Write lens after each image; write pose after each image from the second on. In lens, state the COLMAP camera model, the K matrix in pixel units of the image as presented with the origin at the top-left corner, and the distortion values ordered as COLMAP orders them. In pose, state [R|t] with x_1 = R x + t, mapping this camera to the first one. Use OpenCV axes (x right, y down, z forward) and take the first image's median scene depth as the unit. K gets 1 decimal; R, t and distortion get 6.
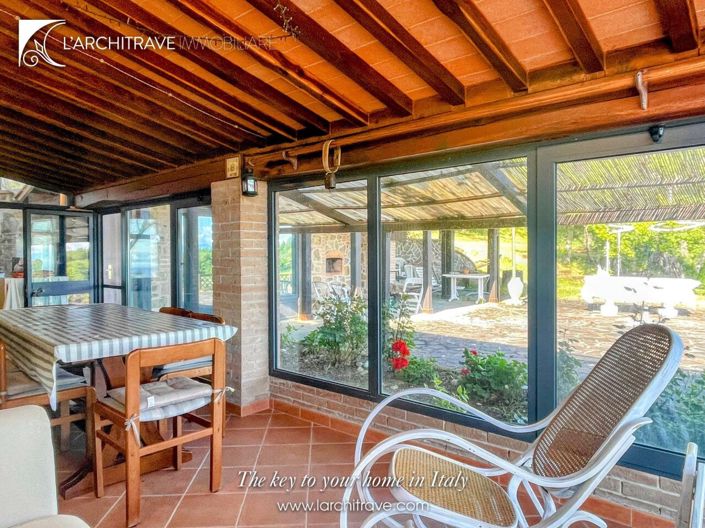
lens RADIAL K [[496.4, 0, 352.5], [0, 496.4, 264.0], [0, 0, 1]] dist [0.049068, -0.070656]
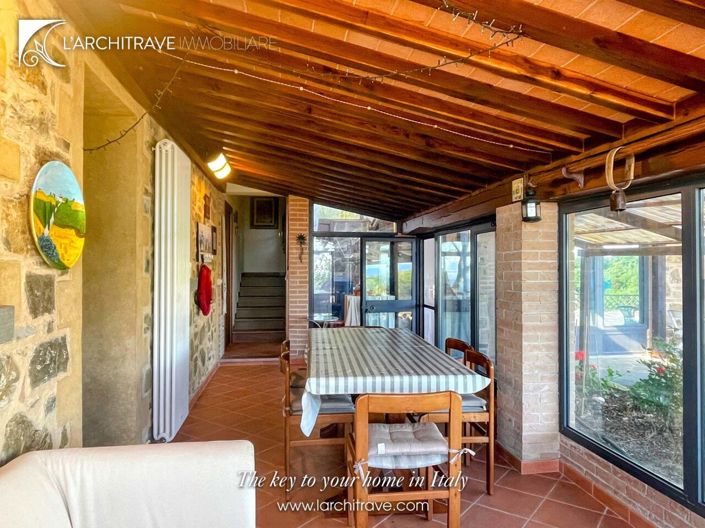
lens RADIAL K [[496.4, 0, 352.5], [0, 496.4, 264.0], [0, 0, 1]] dist [0.049068, -0.070656]
pose [[0.760900, 0.003523, -0.648860, 0.119074], [-0.014414, 0.999830, -0.011475, -0.047487], [0.648709, 0.018083, 0.760821, 0.133000]]
